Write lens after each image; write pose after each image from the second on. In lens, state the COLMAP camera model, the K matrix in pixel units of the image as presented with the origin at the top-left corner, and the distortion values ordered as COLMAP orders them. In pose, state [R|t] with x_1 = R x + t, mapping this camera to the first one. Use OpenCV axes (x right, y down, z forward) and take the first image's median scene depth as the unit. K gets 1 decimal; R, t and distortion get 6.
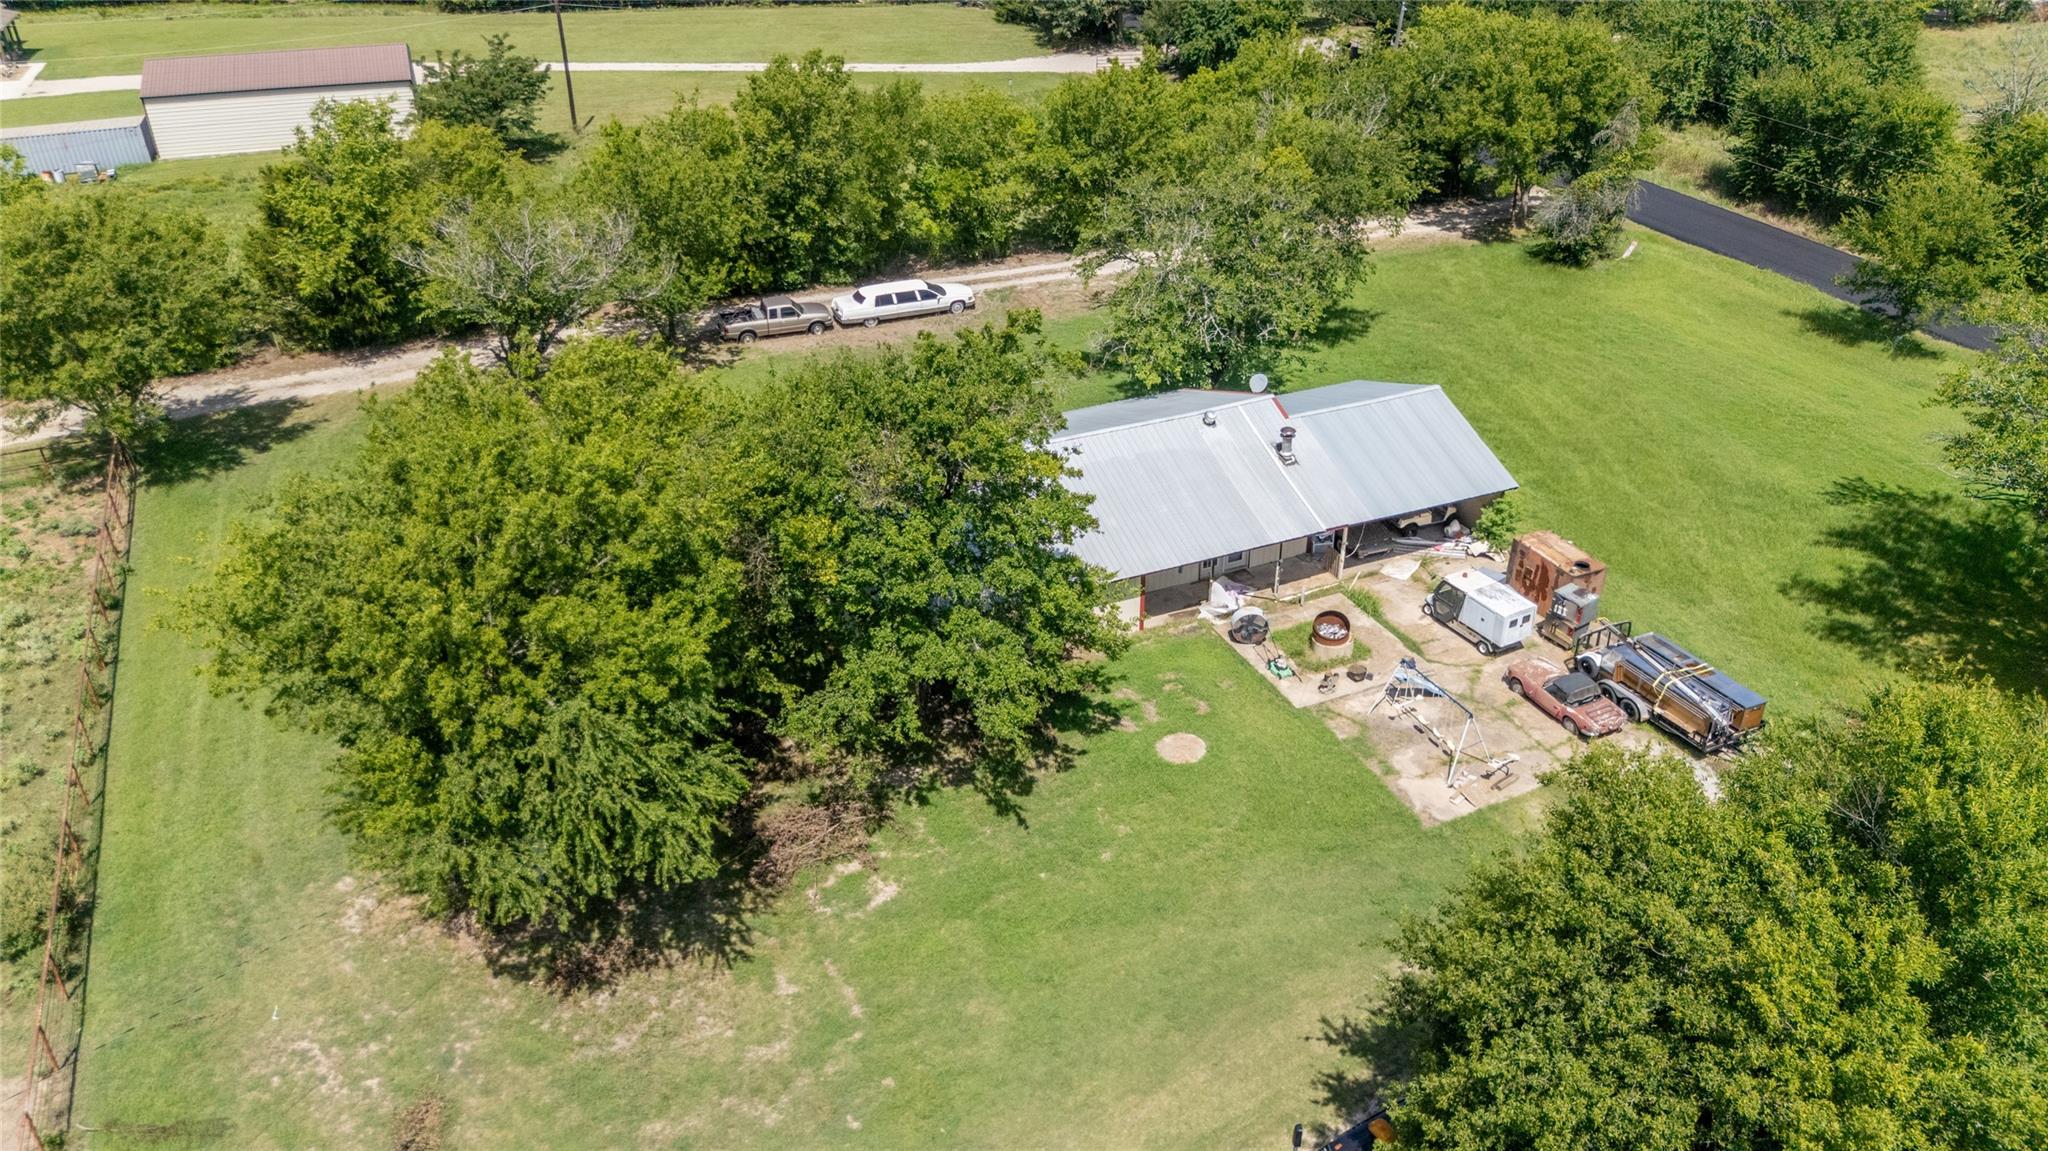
lens RADIAL K [[1428.8, 0, 1069.4], [0, 1428.8, 573.1], [0, 0, 1]] dist [0.013884, 0.001178]
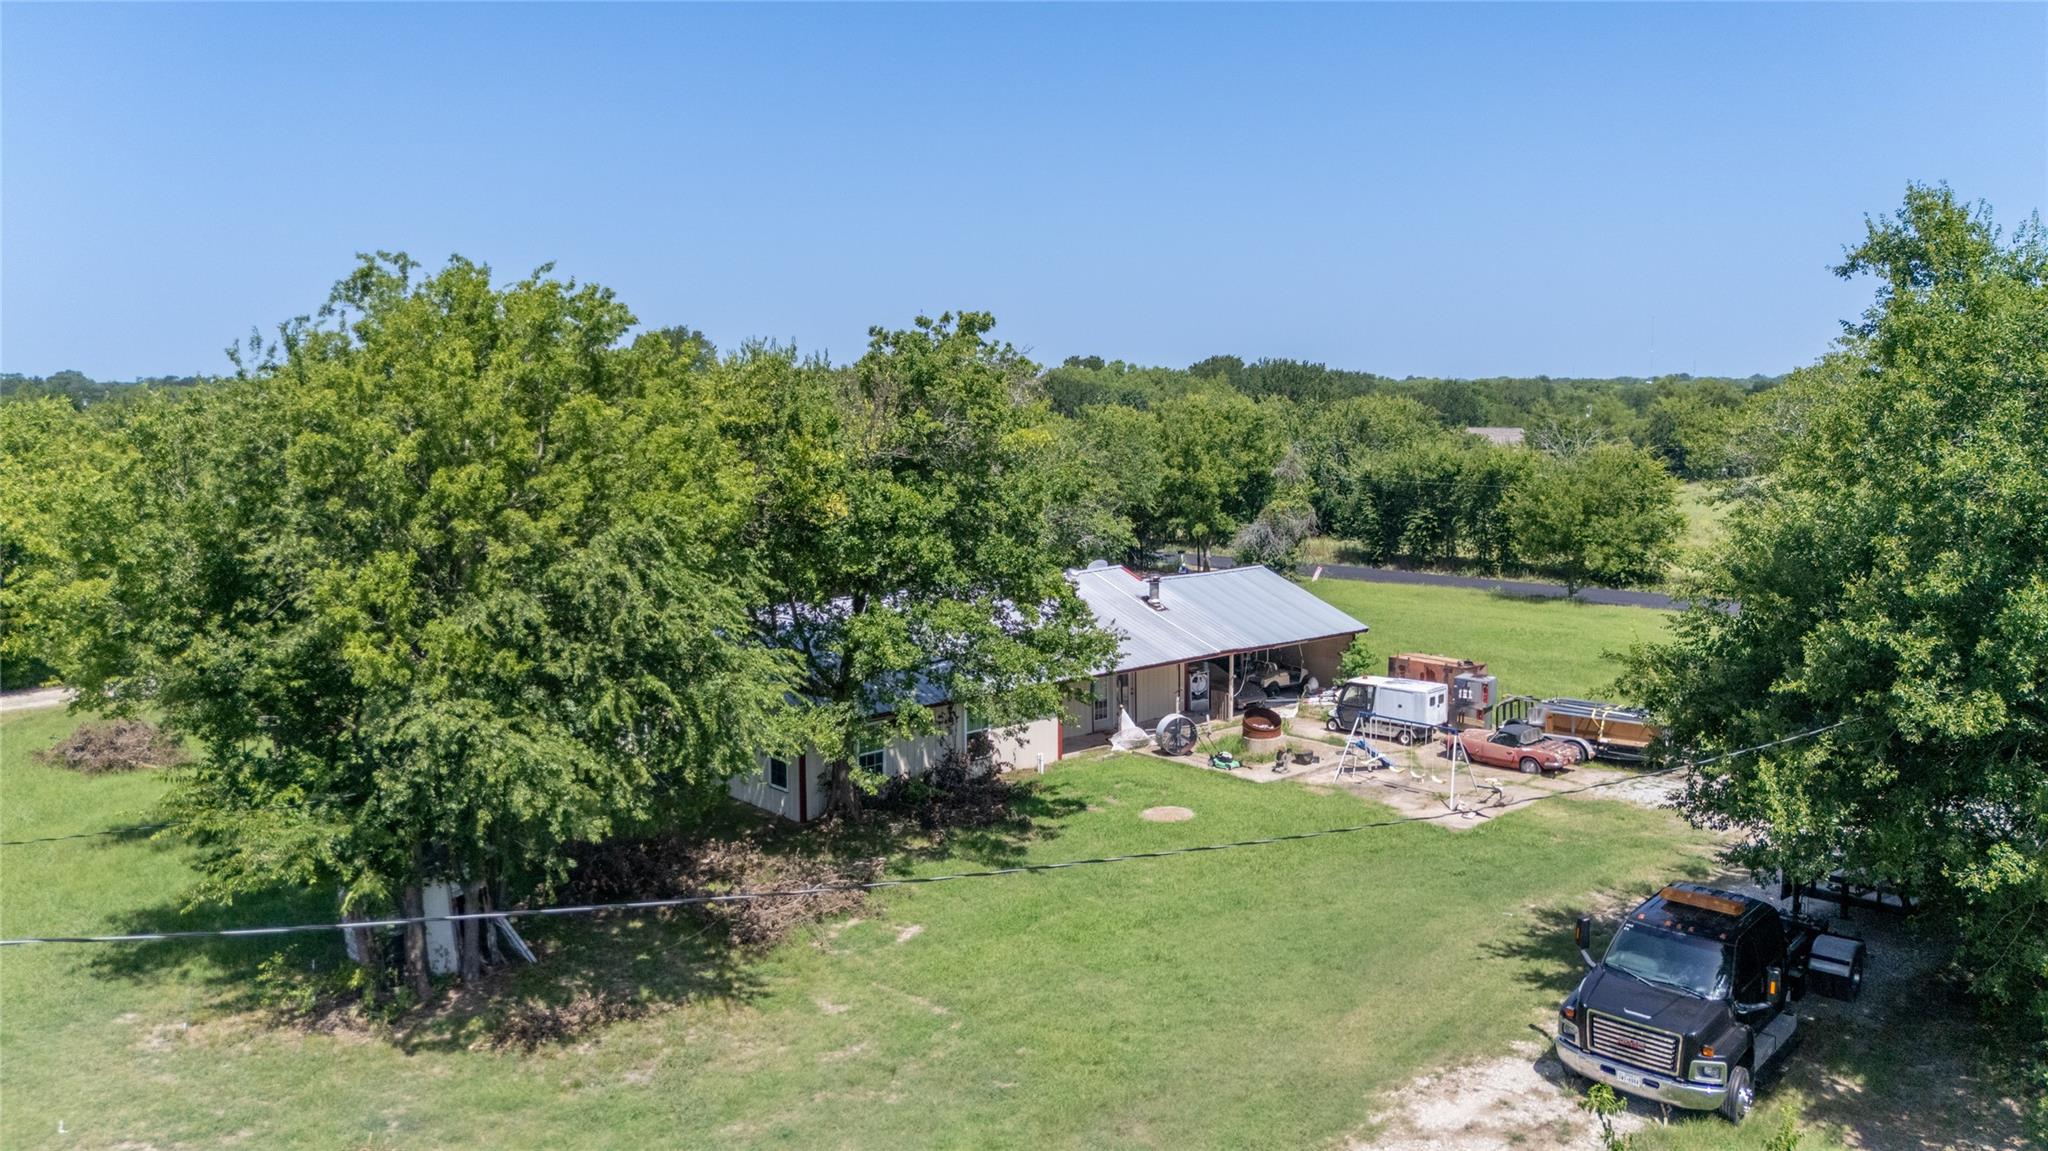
lens RADIAL K [[1428.8, 0, 1069.4], [0, 1428.8, 573.1], [0, 0, 1]] dist [0.013884, 0.001178]
pose [[0.957696, -0.065658, 0.280192, -0.220629], [0.166110, 0.921180, -0.351902, 0.291979], [-0.235002, 0.383558, 0.893117, 0.176149]]
